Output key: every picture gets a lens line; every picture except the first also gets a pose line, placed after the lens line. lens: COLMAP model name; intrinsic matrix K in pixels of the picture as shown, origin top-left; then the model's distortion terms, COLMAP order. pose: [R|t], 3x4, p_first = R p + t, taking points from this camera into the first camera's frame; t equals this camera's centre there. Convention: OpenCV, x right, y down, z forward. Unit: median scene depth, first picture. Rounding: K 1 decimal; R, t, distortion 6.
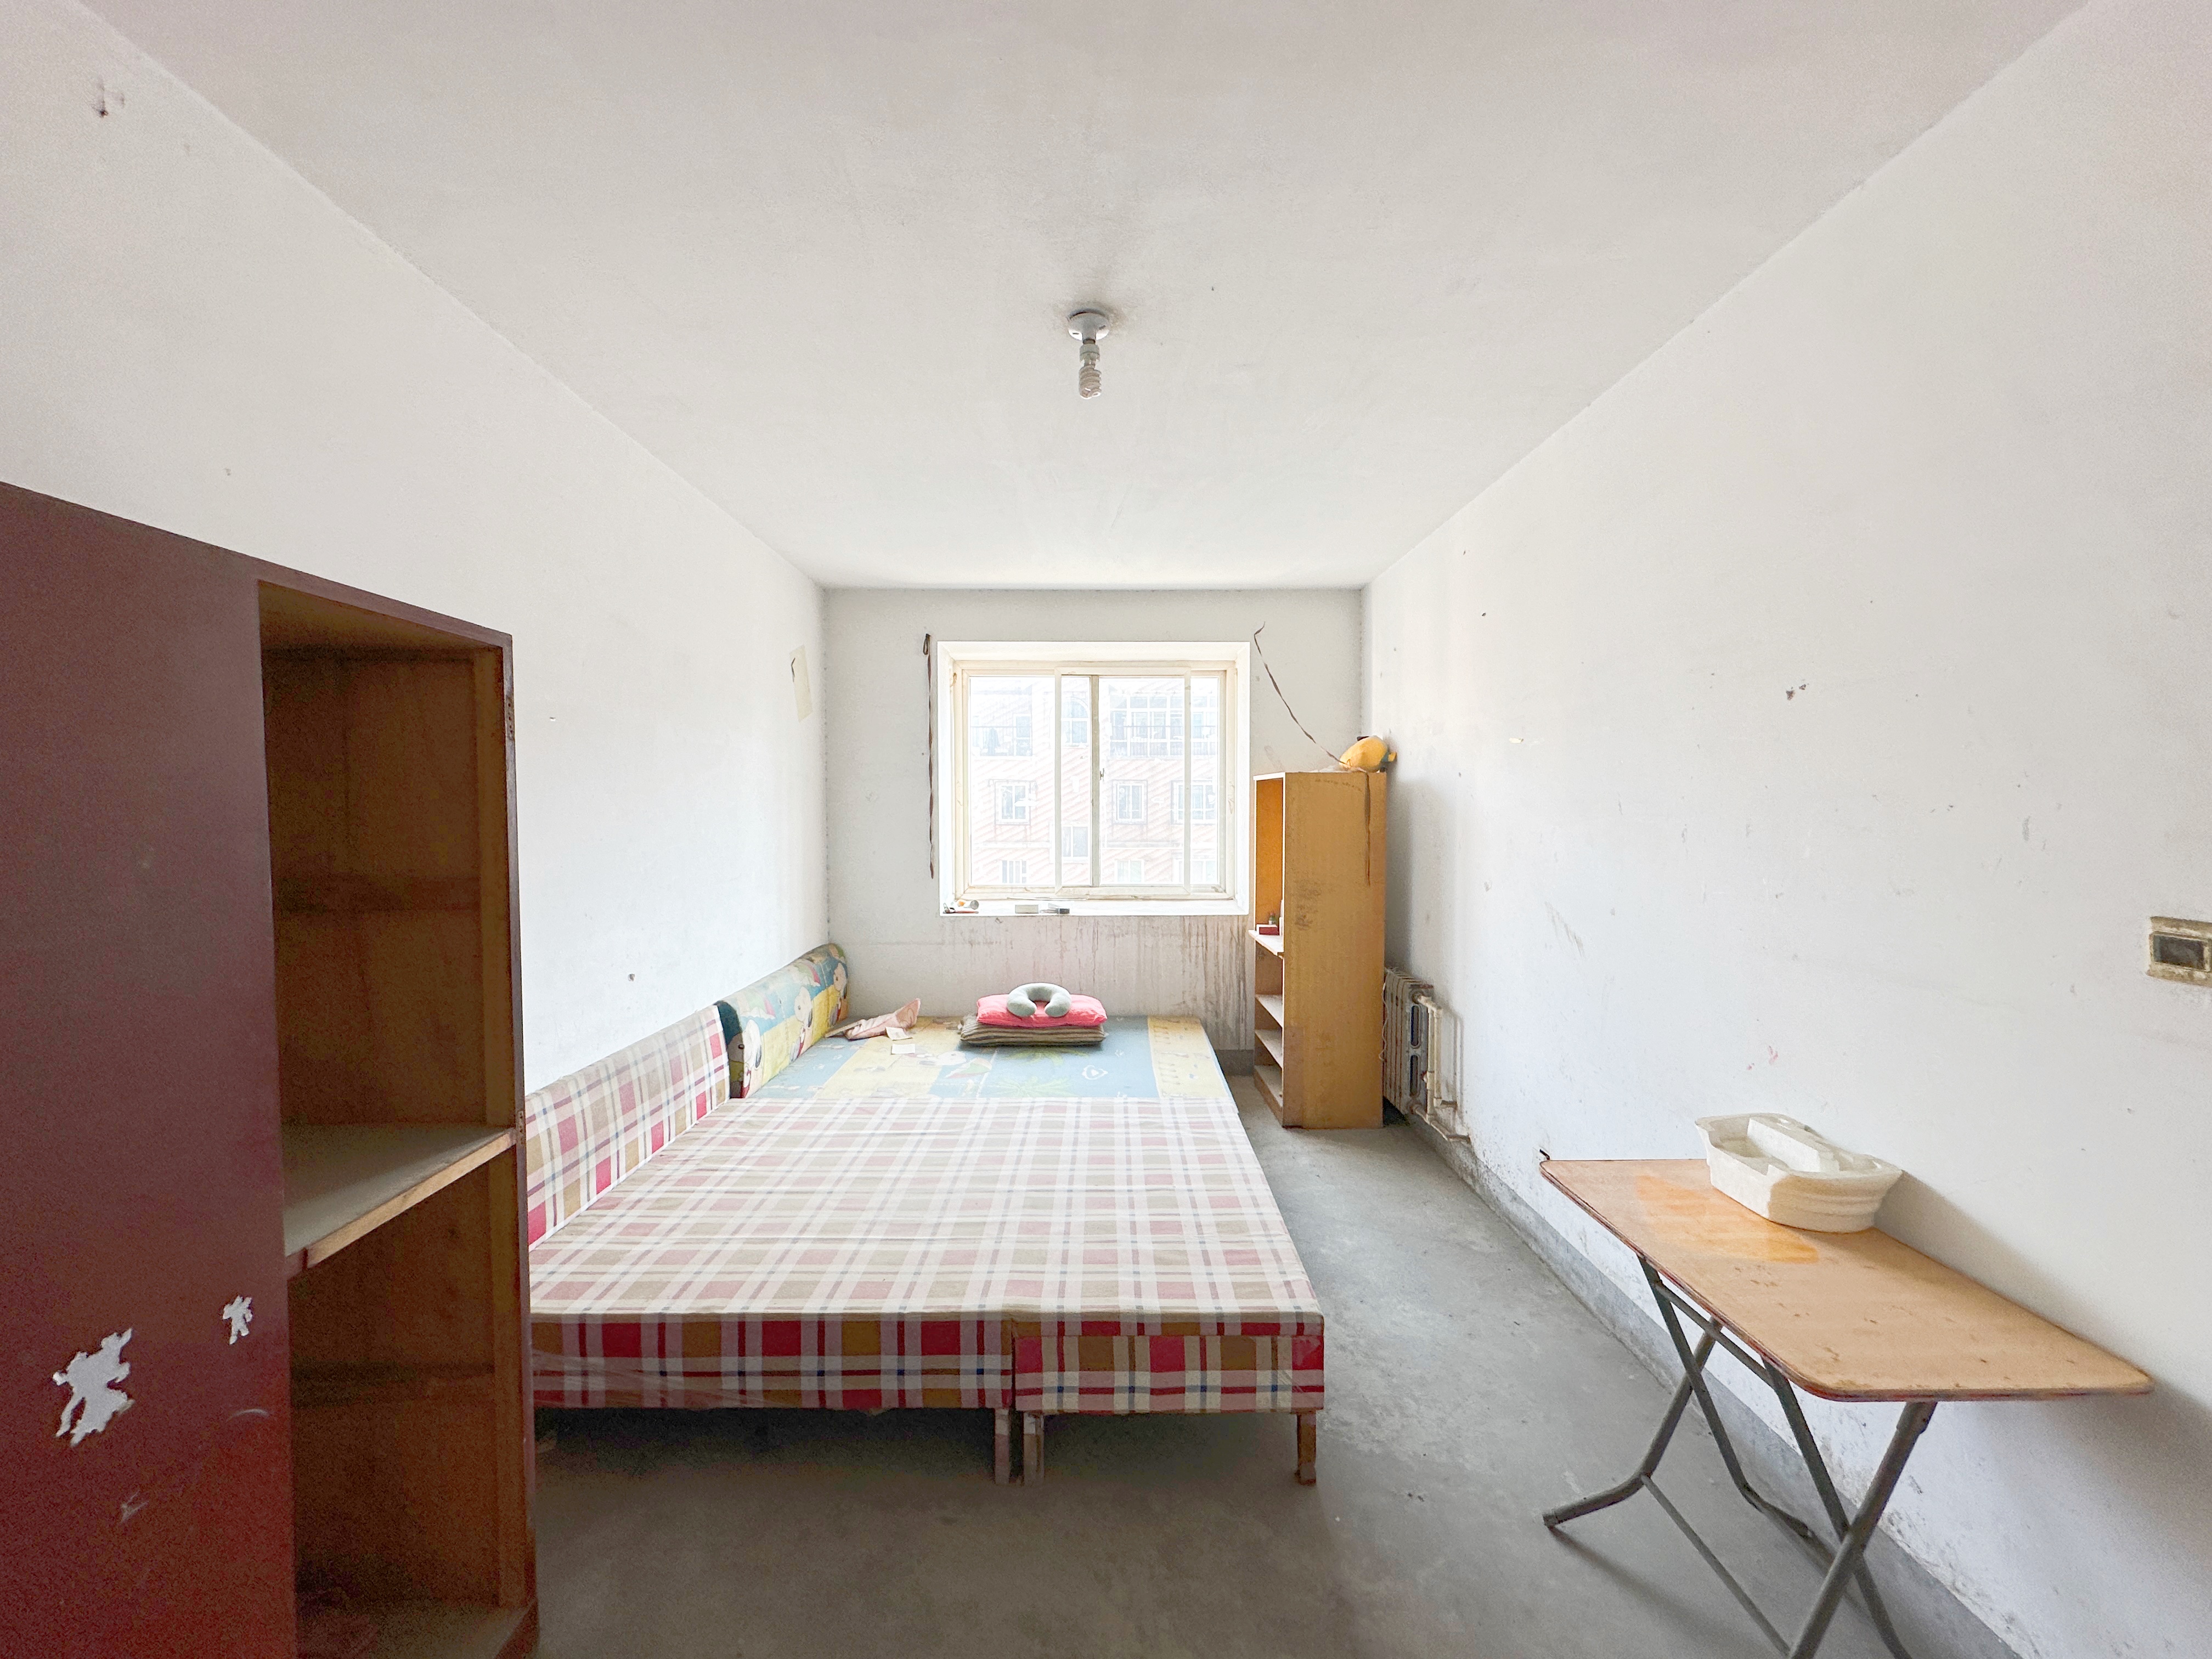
lens RADIAL K [[883.5, 0, 1102.2], [0, 883.5, 829.7], [0, 0, 1]] dist [0.007932, -0.000199]
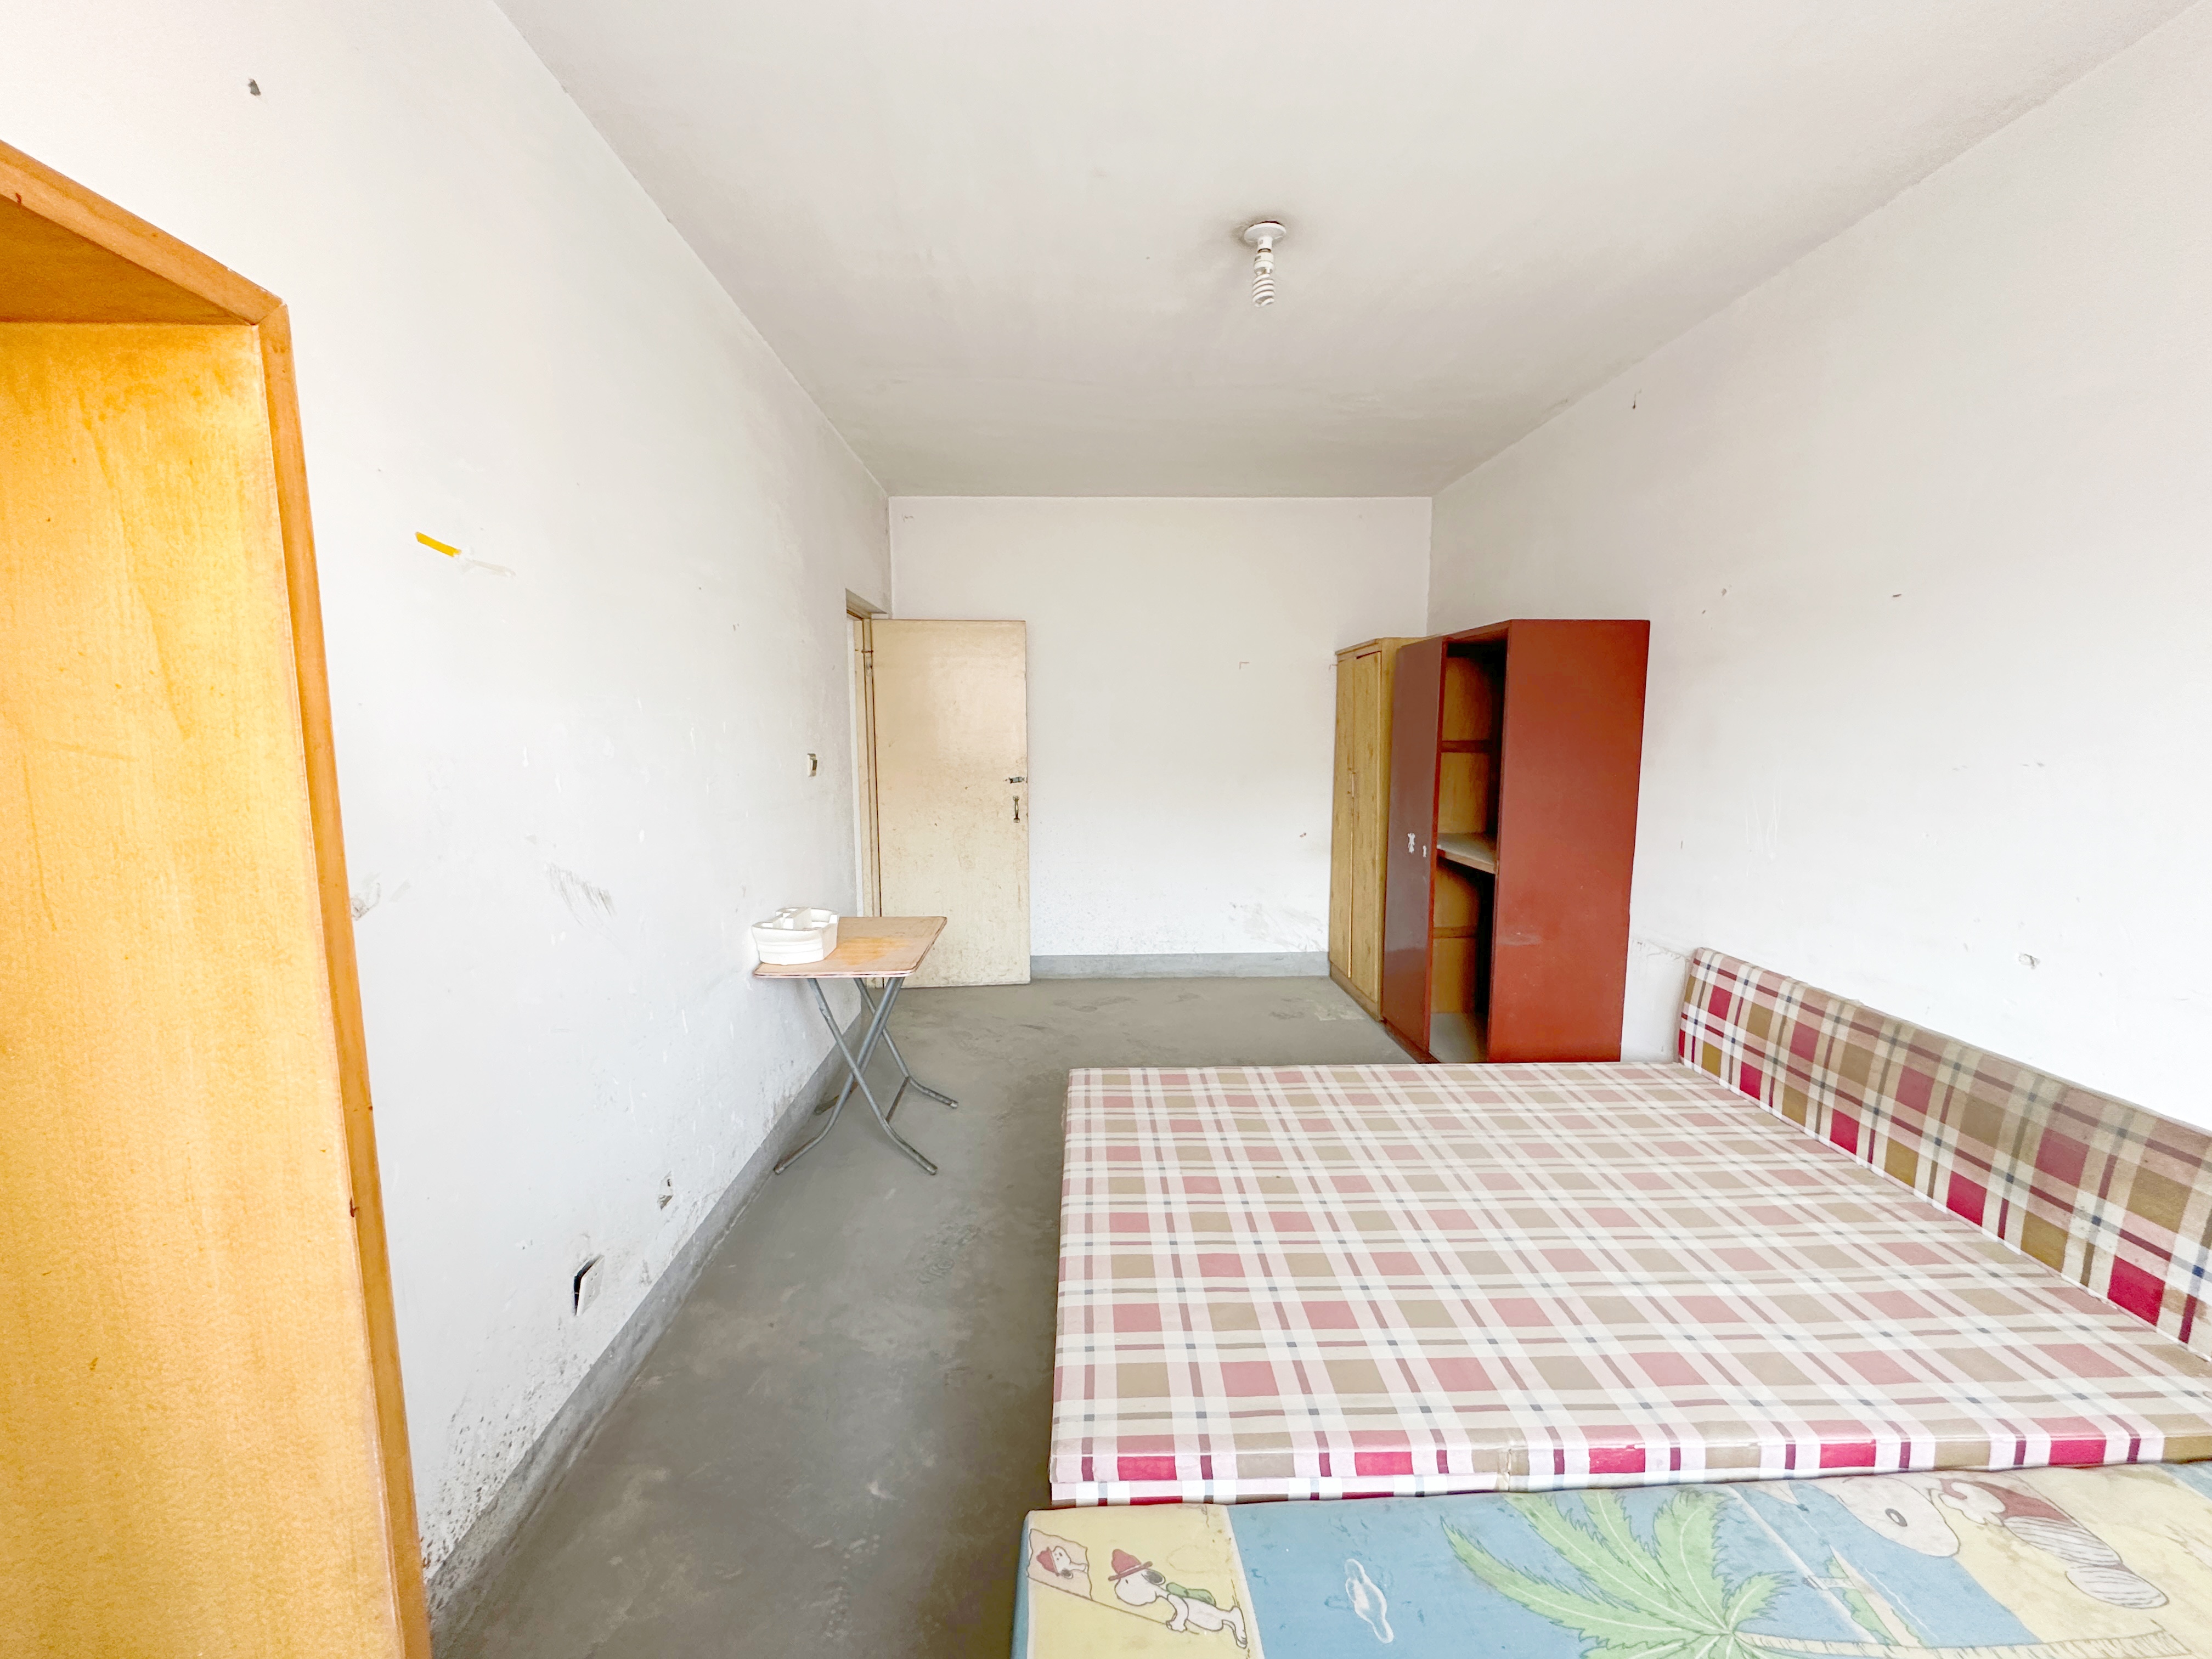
lens RADIAL K [[883.5, 0, 1105.0], [0, 883.5, 834.0], [0, 0, 1]] dist [0.007932, -0.000199]
pose [[-0.999593, 0.007617, -0.027499, 0.180458], [0.003457, 0.988943, 0.148258, -0.026443], [0.028325, 0.148102, -0.988566, 1.843834]]
